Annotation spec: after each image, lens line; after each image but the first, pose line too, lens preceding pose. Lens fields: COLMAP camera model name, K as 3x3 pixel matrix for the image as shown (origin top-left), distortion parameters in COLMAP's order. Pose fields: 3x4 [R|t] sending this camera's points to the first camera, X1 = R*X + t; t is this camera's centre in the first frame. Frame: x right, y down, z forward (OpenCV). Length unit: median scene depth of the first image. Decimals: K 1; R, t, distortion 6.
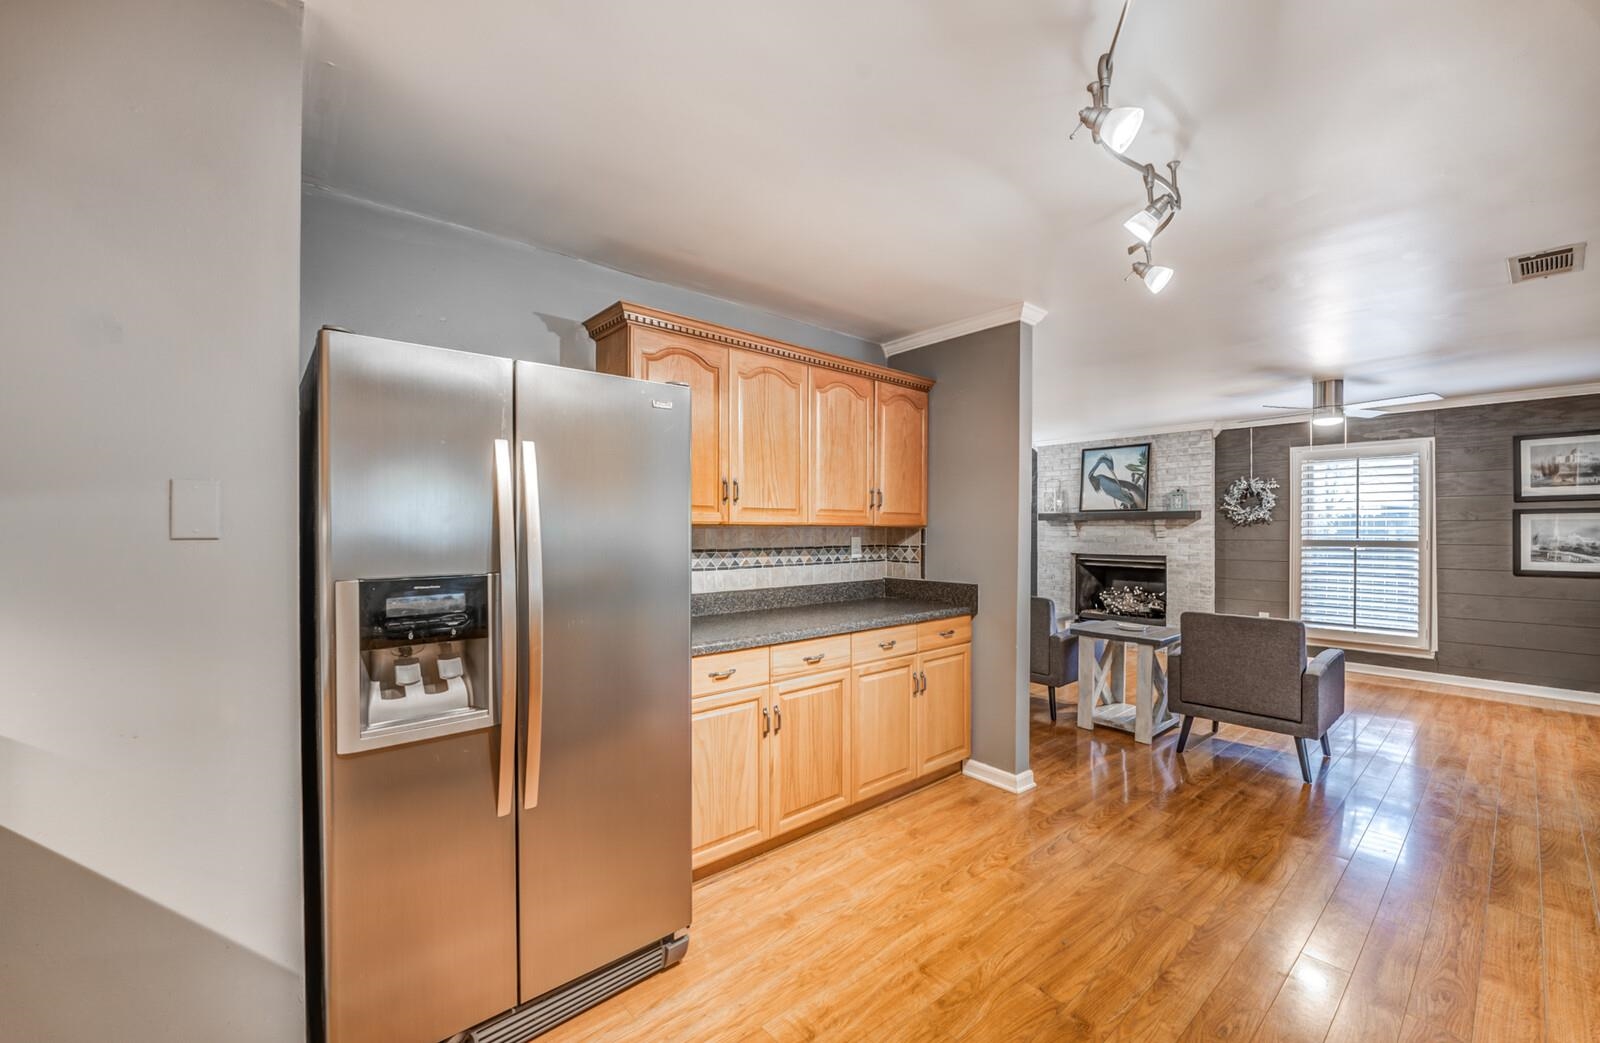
lens RADIAL K [[639.2, 0, 800.8], [0, 639.2, 528.8], [0, 0, 1]] dist [-0.004231, 0.000935]
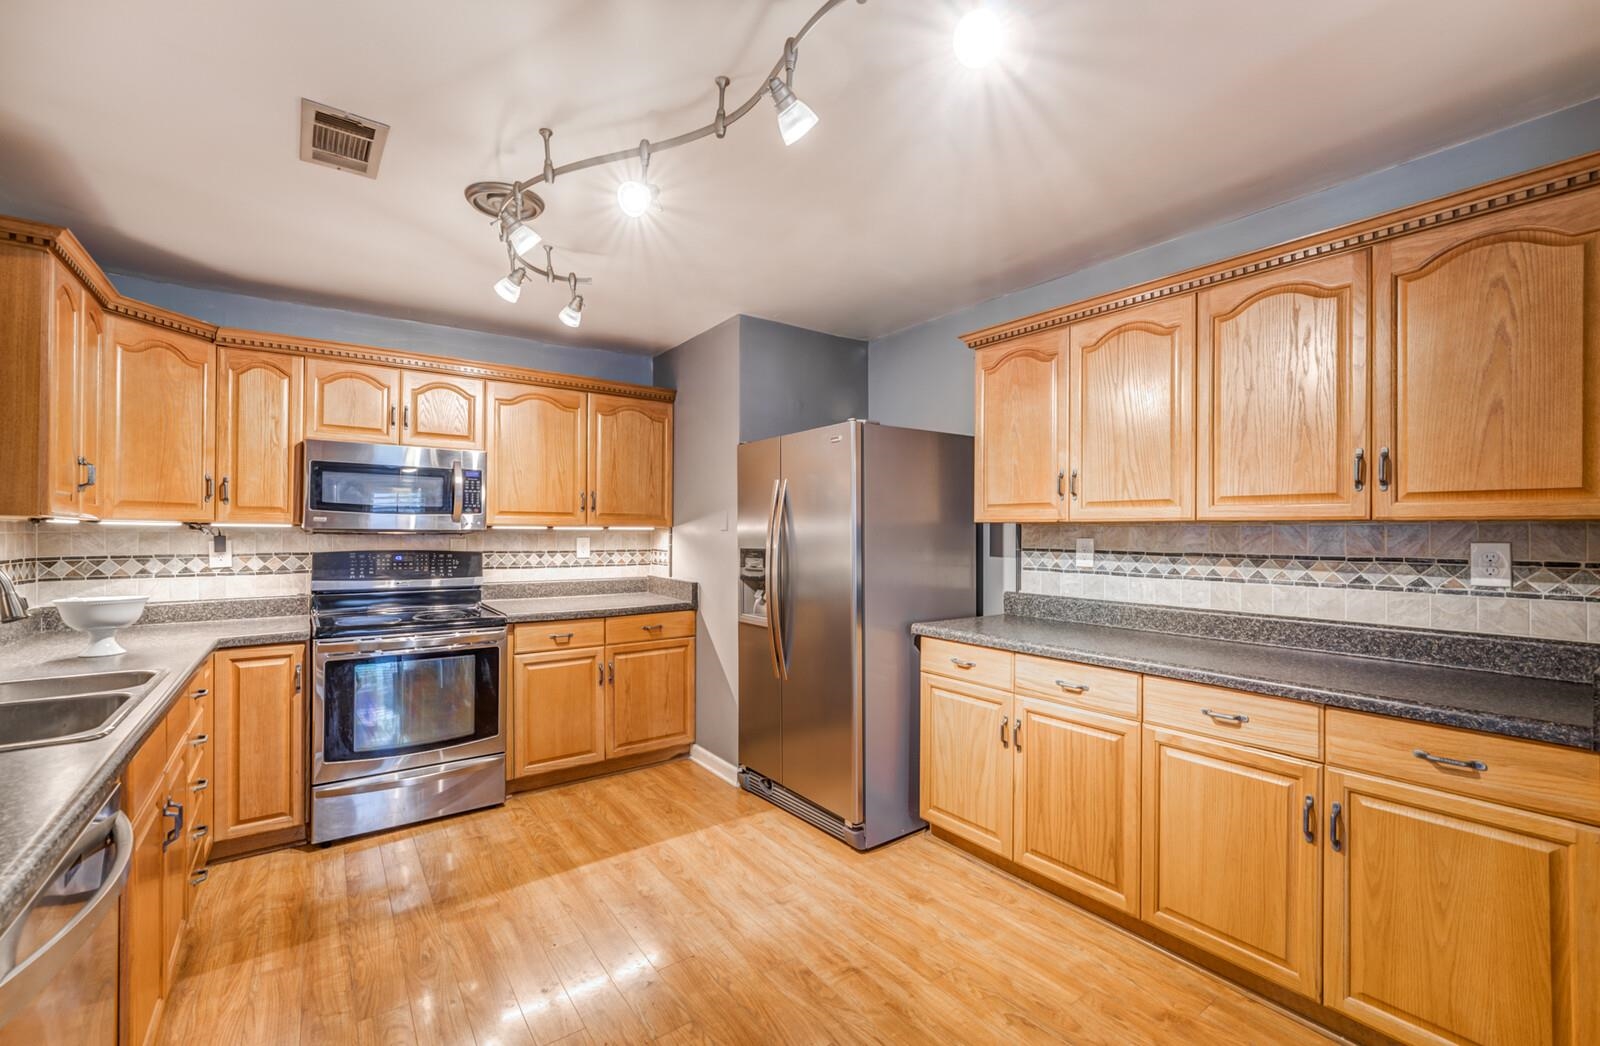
lens RADIAL K [[712.4, 0, 813.6], [0, 712.4, 523.1], [0, 0, 1]] dist [-0.013986, -0.000074]
pose [[-0.095613, -0.009630, -0.995372, 0.834655], [-0.003005, 0.999951, -0.009386, 0.004924], [0.995414, 0.002093, -0.095638, 0.670472]]
